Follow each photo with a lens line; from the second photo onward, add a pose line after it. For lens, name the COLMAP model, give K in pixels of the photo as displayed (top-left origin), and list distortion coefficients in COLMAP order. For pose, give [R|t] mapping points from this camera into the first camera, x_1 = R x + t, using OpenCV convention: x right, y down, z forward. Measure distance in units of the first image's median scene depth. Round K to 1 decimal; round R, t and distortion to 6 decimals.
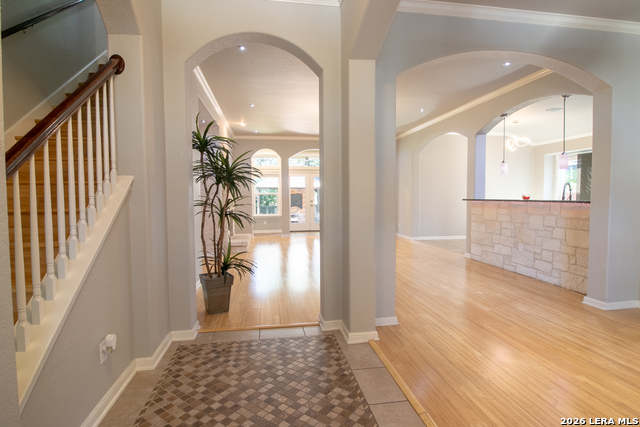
lens RADIAL K [[338.5, 0, 319.3], [0, 338.5, 209.9], [0, 0, 1]] dist [0.002906, -0.008344]
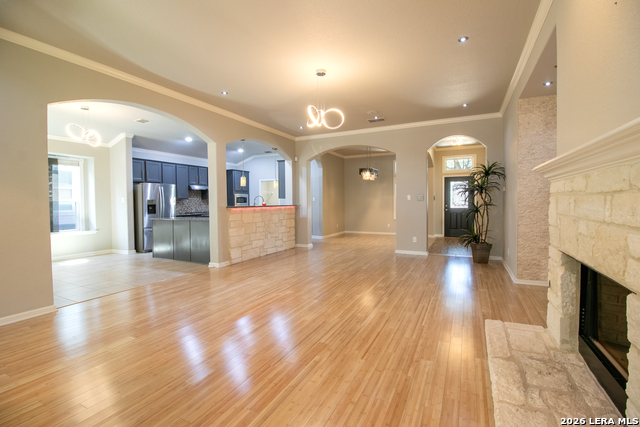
lens RADIAL K [[295.8, 0, 318.6], [0, 295.8, 208.6], [0, 0, 1]] dist [-0.004698, -0.010375]
pose [[-0.814942, 0.000847, 0.579542, -0.408904], [0.037516, 0.997979, 0.051296, -0.086209], [-0.578327, 0.063546, -0.813326, 2.234056]]
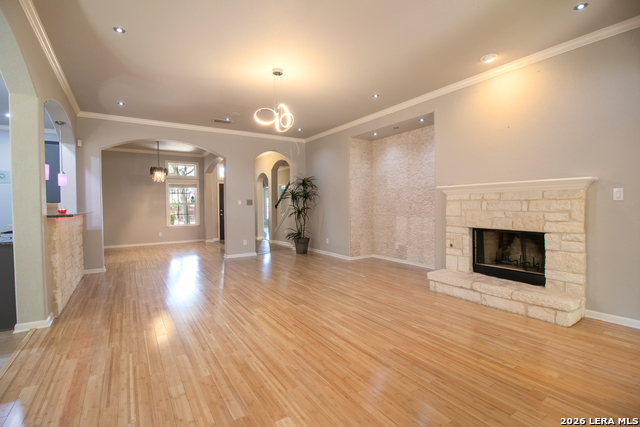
lens RADIAL K [[295.8, 0, 317.5], [0, 295.8, 209.4], [0, 0, 1]] dist [-0.004698, -0.010375]
pose [[-0.914387, 0.024555, -0.404095, 0.340467], [0.002222, 0.998448, 0.055641, -0.097006], [0.404834, 0.049980, -0.913023, 2.329770]]
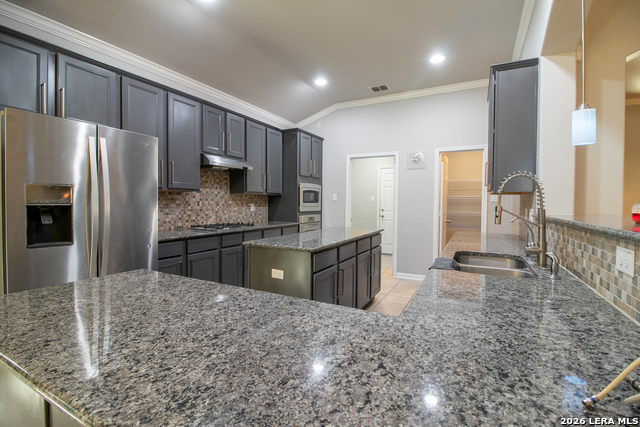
lens RADIAL K [[295.8, 0, 319.3], [0, 295.8, 212.9], [0, 0, 1]] dist [-0.004698, -0.010375]
pose [[-0.800215, -0.026961, 0.599107, 0.783035], [0.017394, 0.997525, 0.068124, -0.071173], [-0.599461, 0.064935, -0.797765, 1.529082]]
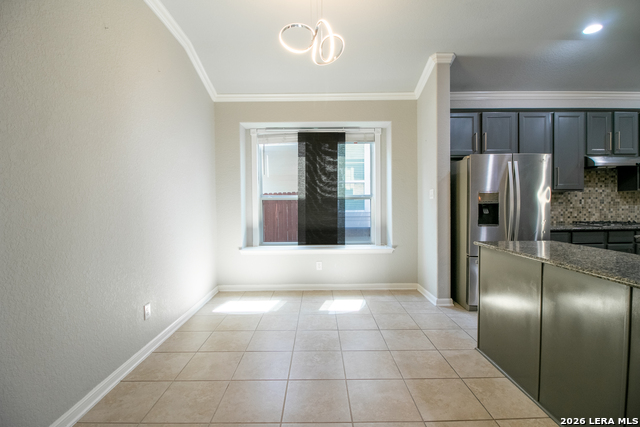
lens RADIAL K [[295.8, 0, 315.9], [0, 295.8, 209.2], [0, 0, 1]] dist [-0.004698, -0.010375]
pose [[0.156161, -0.022526, 0.987475, 0.531744], [0.050851, 0.998598, 0.014738, -0.078261], [-0.986422, 0.047912, 0.157087, 1.734784]]
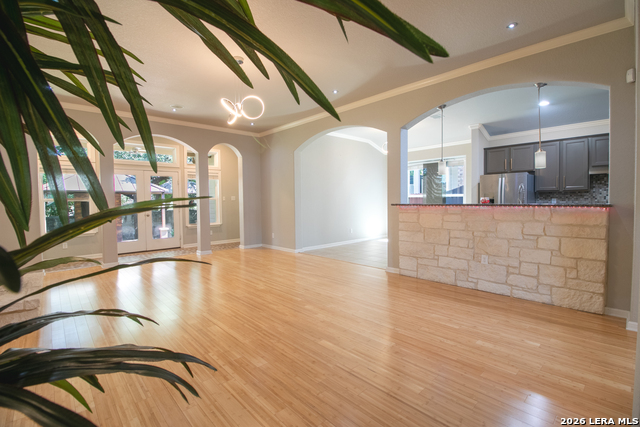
lens RADIAL K [[295.8, 0, 318.7], [0, 295.8, 210.6], [0, 0, 1]] dist [-0.004698, -0.010375]
pose [[0.830256, -0.025083, 0.556817, -0.182484], [0.031458, 0.999503, -0.001882, -0.028402], [-0.556494, 0.019079, 0.830633, 0.706462]]
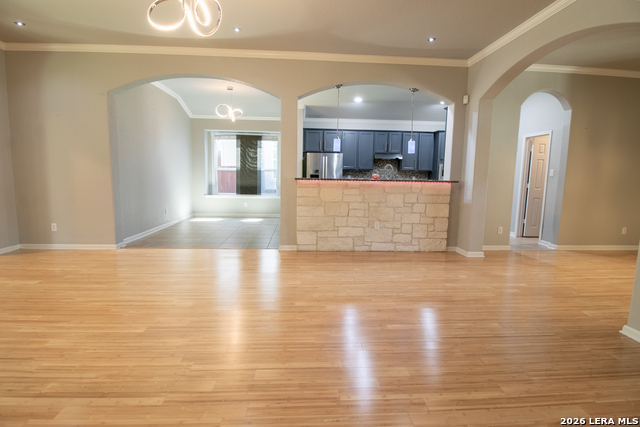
lens RADIAL K [[309.6, 0, 319.2], [0, 309.6, 210.0], [0, 0, 1]] dist [-0.009304, -0.005941]
pose [[0.094794, -0.107195, 0.989709, -0.402745], [0.021617, 0.994173, 0.105608, -0.046238], [-0.995262, 0.011383, 0.096559, 1.245787]]
